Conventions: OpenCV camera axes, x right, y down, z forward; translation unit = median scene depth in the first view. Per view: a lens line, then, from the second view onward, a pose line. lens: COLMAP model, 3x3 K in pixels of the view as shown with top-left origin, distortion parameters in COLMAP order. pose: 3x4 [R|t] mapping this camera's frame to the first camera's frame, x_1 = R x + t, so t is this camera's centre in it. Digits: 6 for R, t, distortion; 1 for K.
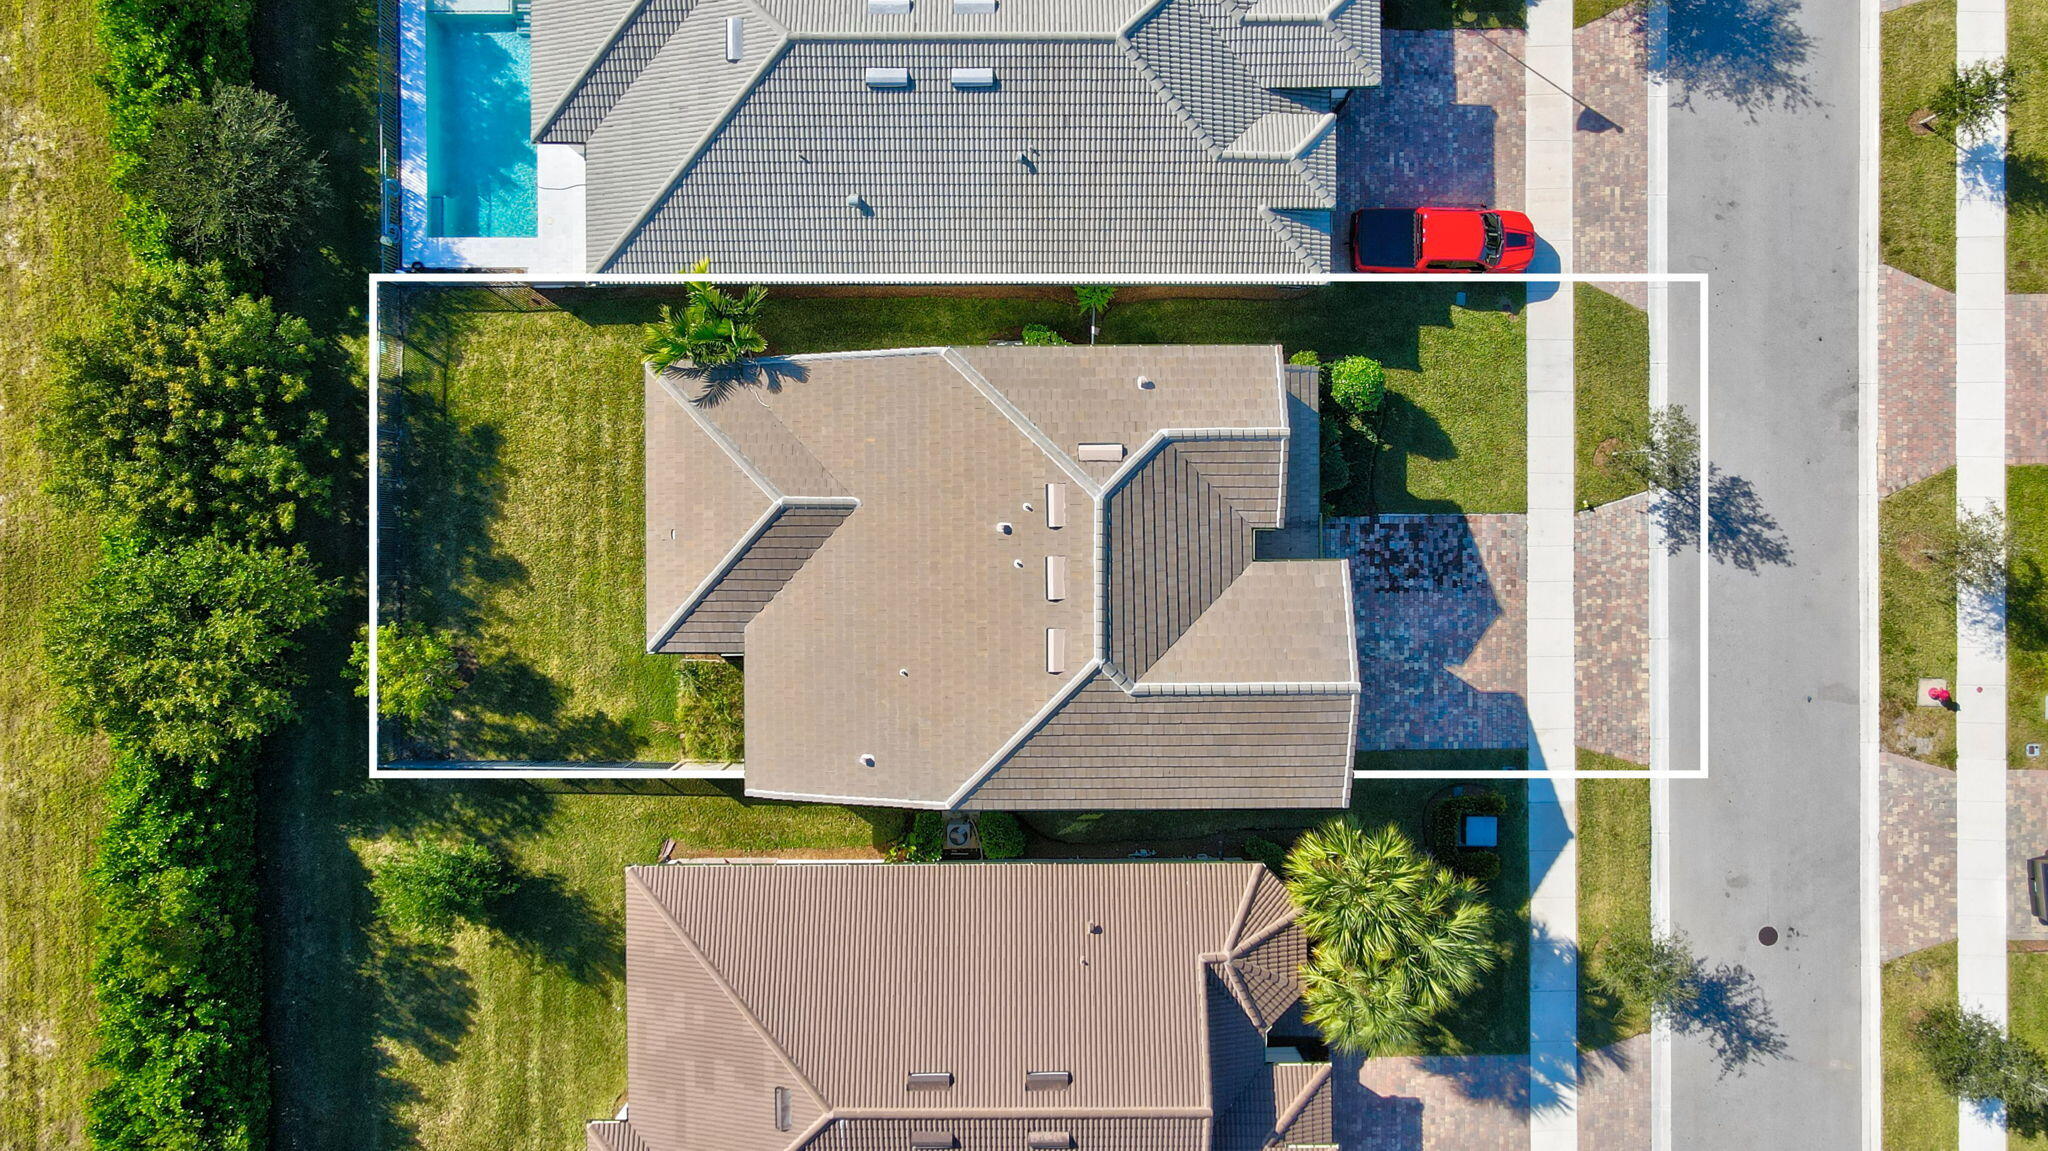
lens RADIAL K [[1515.3, 0, 1019.6], [0, 1515.3, 577.7], [0, 0, 1]] dist [0.004417, 0.004127]
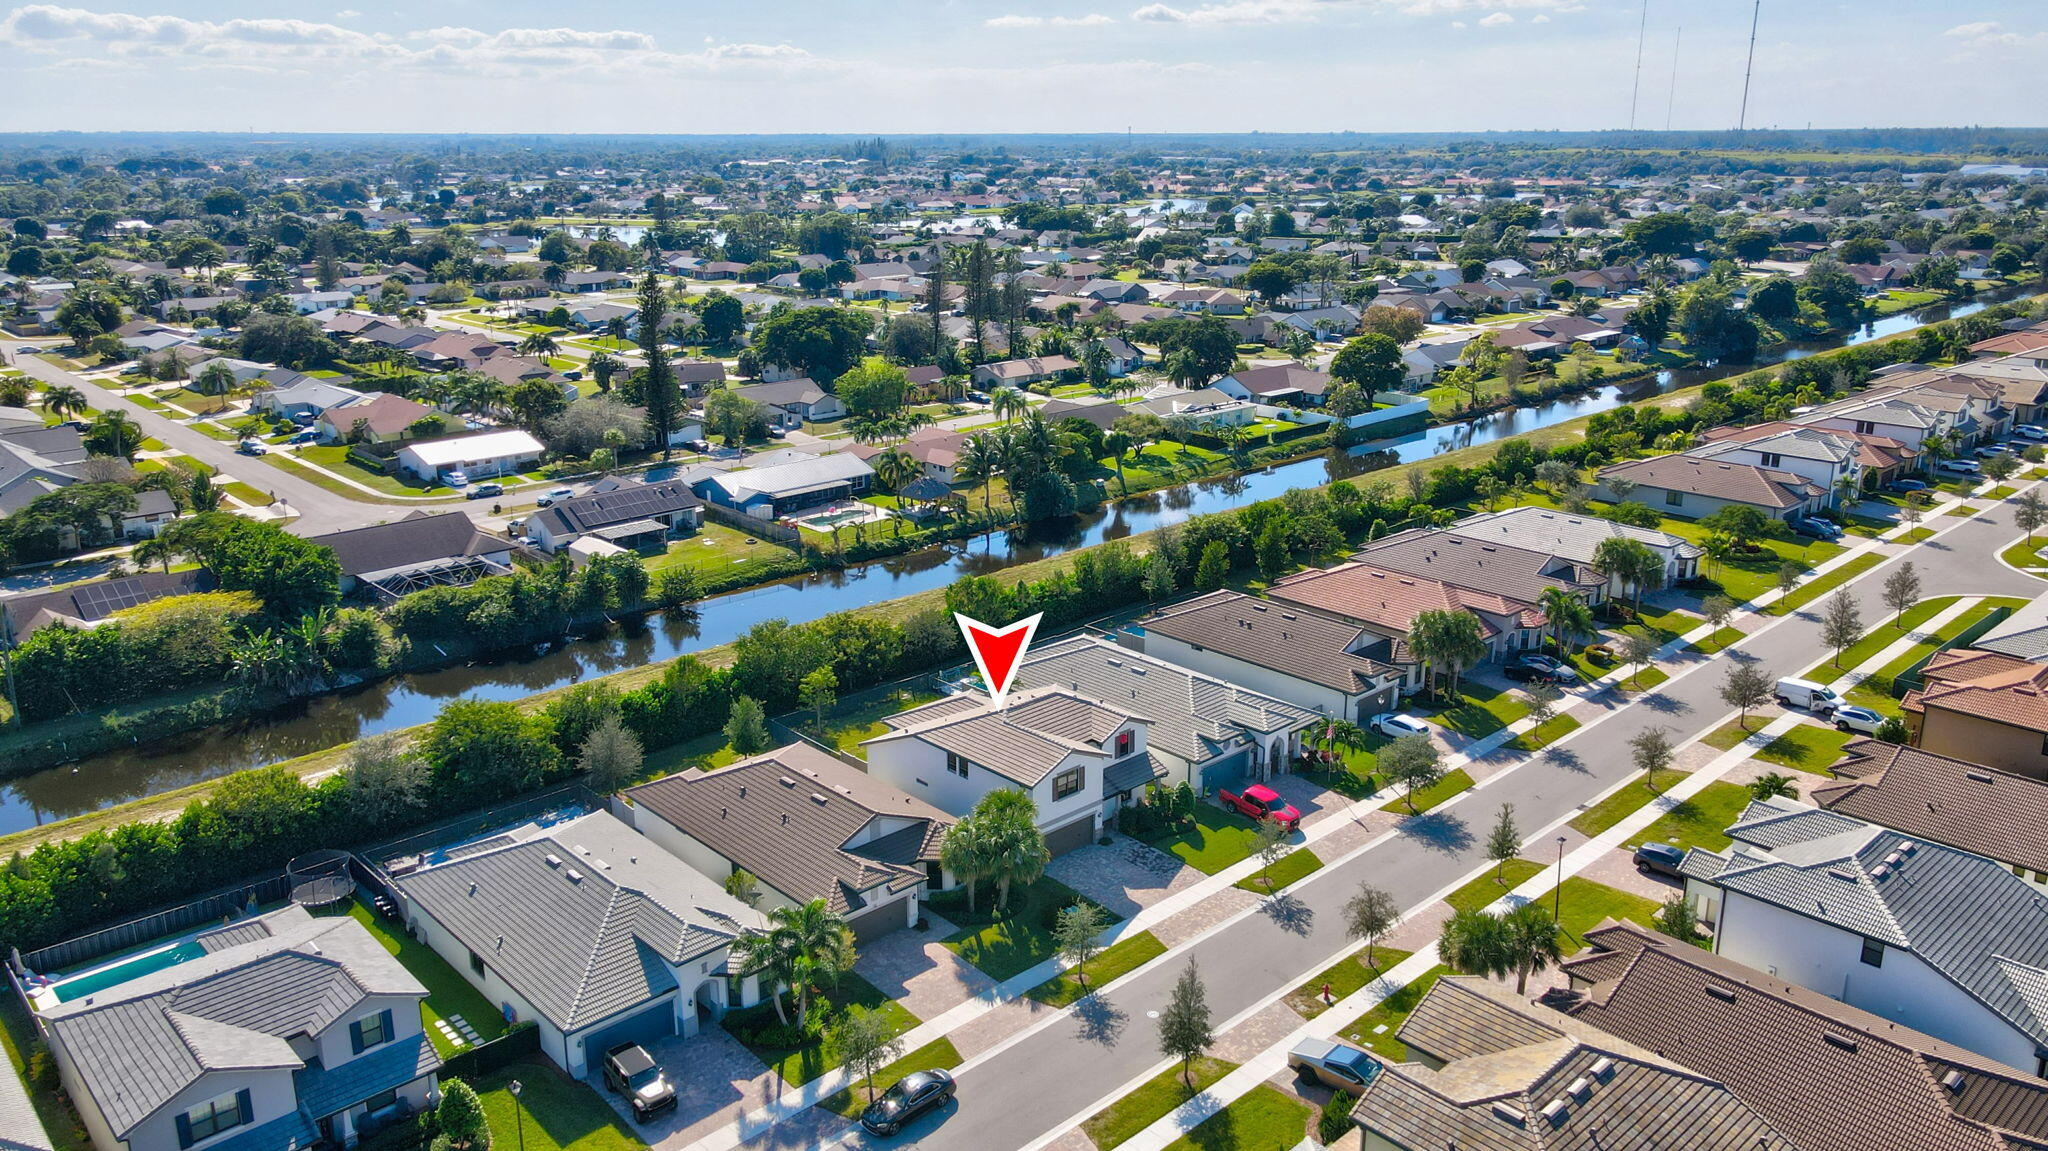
lens RADIAL K [[1509.8, 0, 1024.0], [0, 1509.8, 575.5], [0, 0, 1]] dist [-0.002221, 0.045627]
pose [[0.678773, 0.224248, -0.699271, 1.425268], [-0.734145, 0.184836, -0.653350, 1.307524], [-0.017263, 0.956843, 0.290092, 0.087809]]
